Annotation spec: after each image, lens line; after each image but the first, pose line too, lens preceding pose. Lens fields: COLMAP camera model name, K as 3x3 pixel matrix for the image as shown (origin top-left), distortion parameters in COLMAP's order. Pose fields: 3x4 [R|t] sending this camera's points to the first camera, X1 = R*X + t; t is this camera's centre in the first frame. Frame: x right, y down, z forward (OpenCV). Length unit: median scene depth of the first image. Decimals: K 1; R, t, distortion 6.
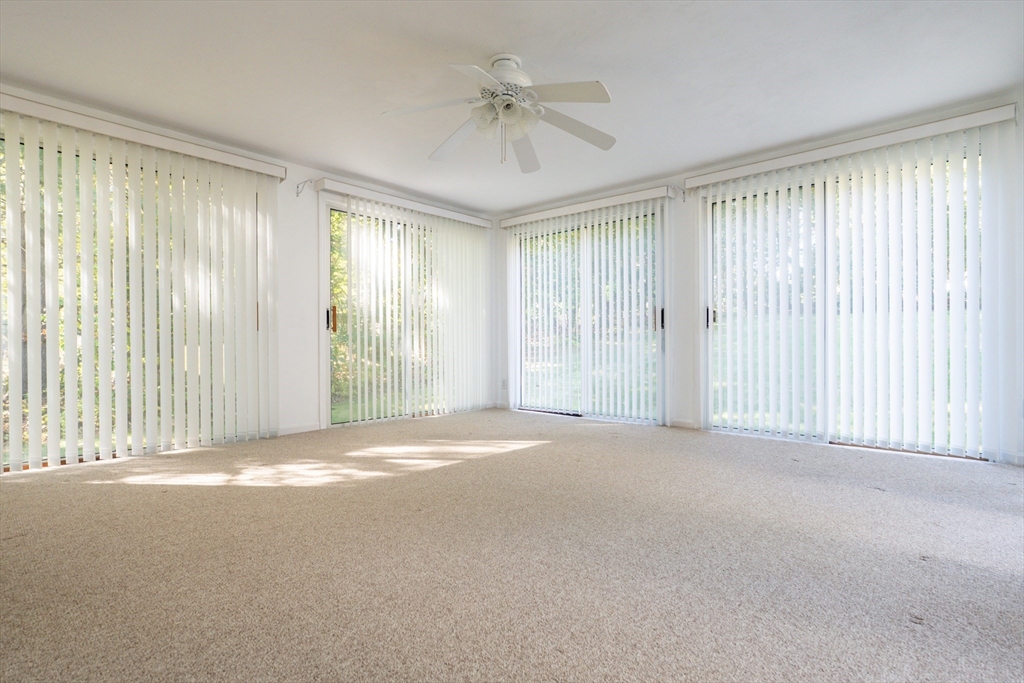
lens RADIAL K [[495.5, 0, 512.0], [0, 495.5, 341.5], [0, 0, 1]] dist [-0.009710, 0.000562]
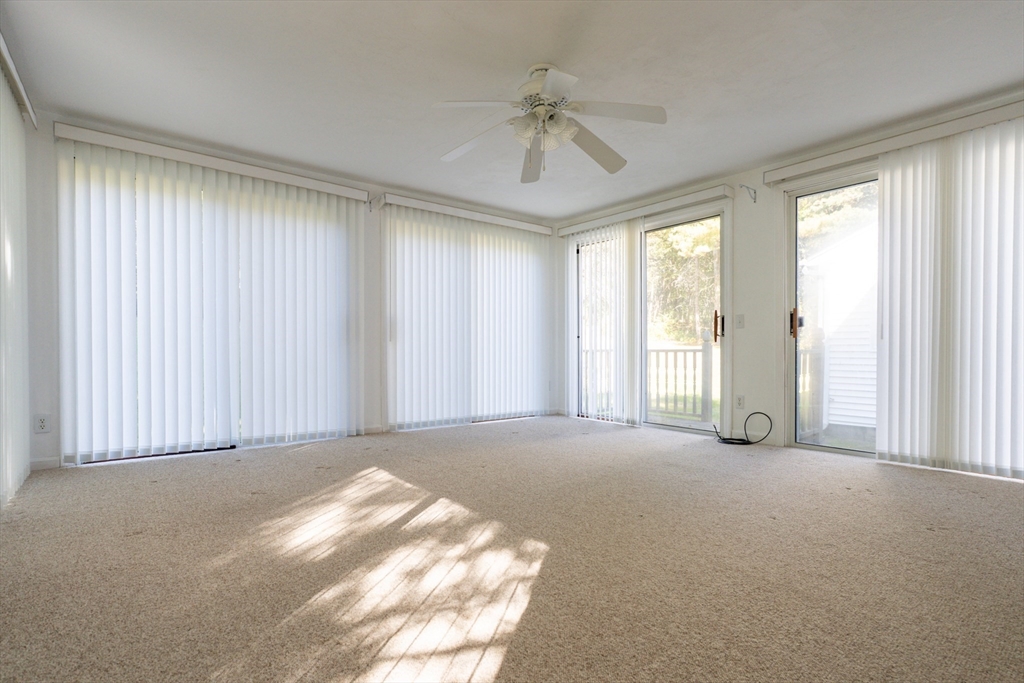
lens RADIAL K [[500.9, 0, 515.7], [0, 500.9, 344.1], [0, 0, 1]] dist [-0.014872, 0.000841]
pose [[0.161913, 0.018715, 0.986627, -0.997755], [-0.011743, 0.999786, -0.017037, 0.007430], [-0.986735, -0.008828, 0.162099, 0.871774]]
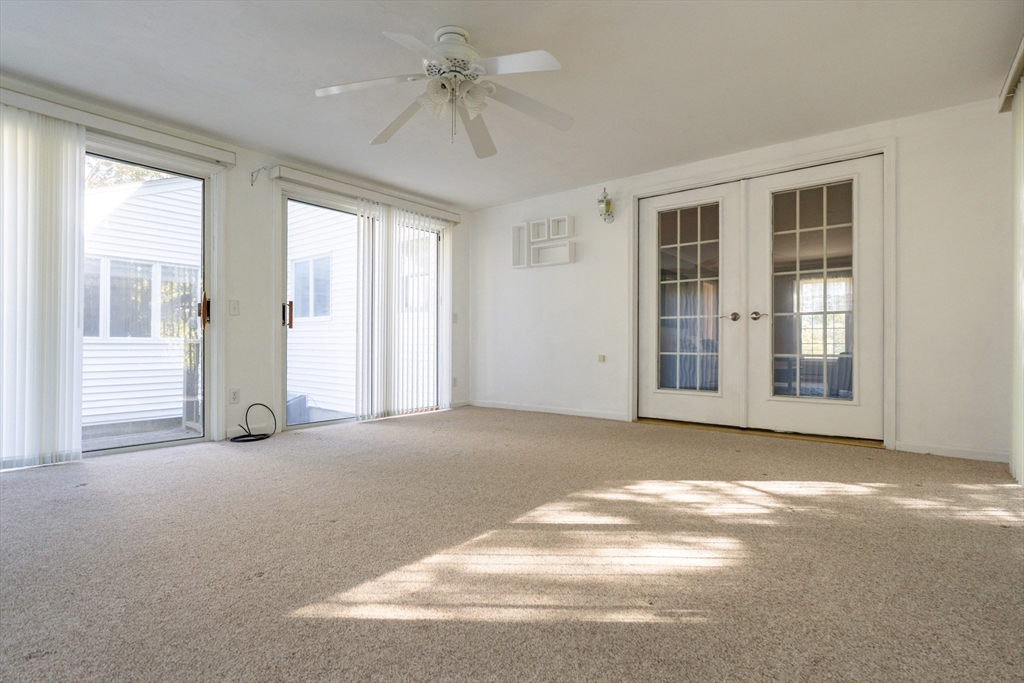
lens RADIAL K [[500.9, 0, 515.7], [0, 500.9, 344.1], [0, 0, 1]] dist [-0.014872, 0.000841]
pose [[-0.998092, 0.000554, -0.061743, -0.072066], [0.001277, 0.999931, -0.011681, 0.022194], [0.061732, -0.011737, -0.998024, 1.893282]]
